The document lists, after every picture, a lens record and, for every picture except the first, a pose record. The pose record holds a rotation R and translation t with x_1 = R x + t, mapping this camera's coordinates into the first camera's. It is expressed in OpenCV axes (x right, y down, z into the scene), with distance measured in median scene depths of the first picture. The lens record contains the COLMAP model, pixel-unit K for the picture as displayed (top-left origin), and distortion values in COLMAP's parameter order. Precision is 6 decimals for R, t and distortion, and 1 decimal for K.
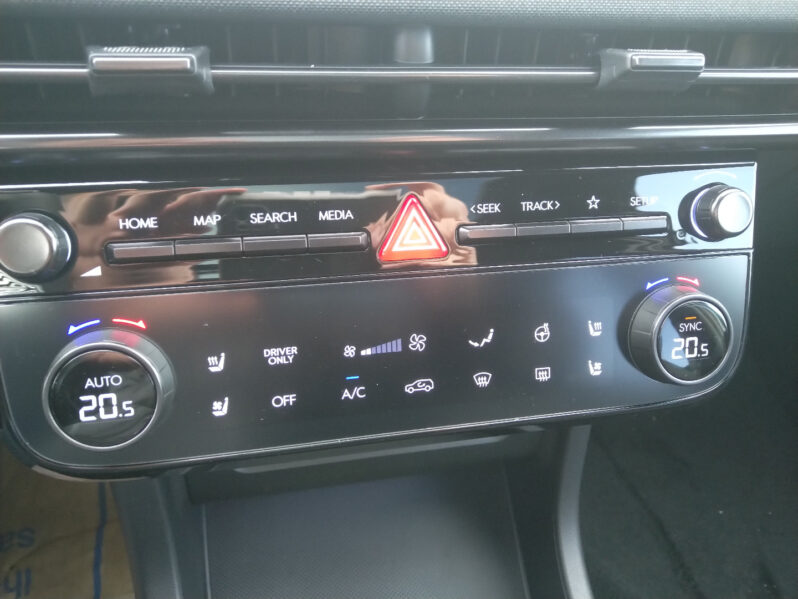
lens RADIAL K [[597.7, 0, 399.0], [0, 597.7, 299.5], [0, 0, 1]] dist [-0.002725, -0.002550]
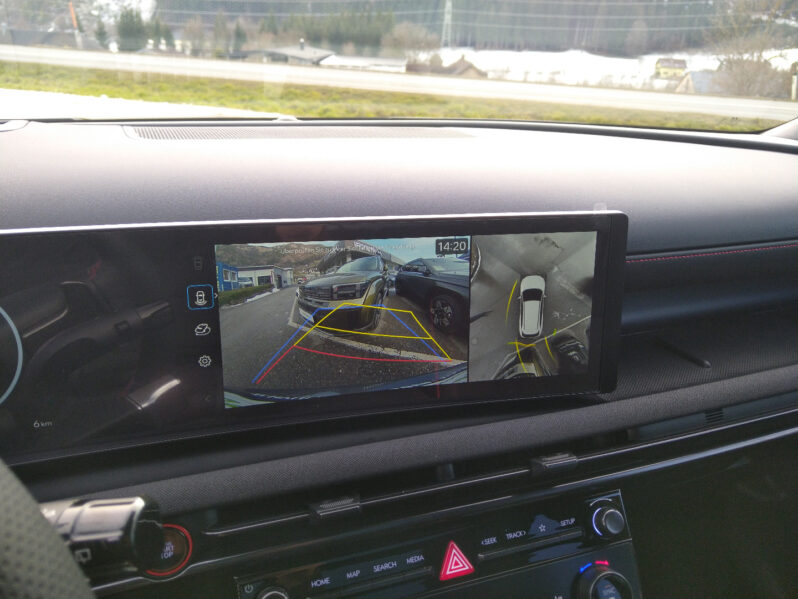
lens RADIAL K [[598.3, 0, 398.2], [0, 598.3, 303.6], [0, 0, 1]] dist [-0.001399, -0.004684]
pose [[0.986619, -0.099422, 0.129219, -0.309563], [0.142792, 0.909461, -0.390502, -0.139187], [-0.078694, 0.403728, 0.911488, -1.011846]]
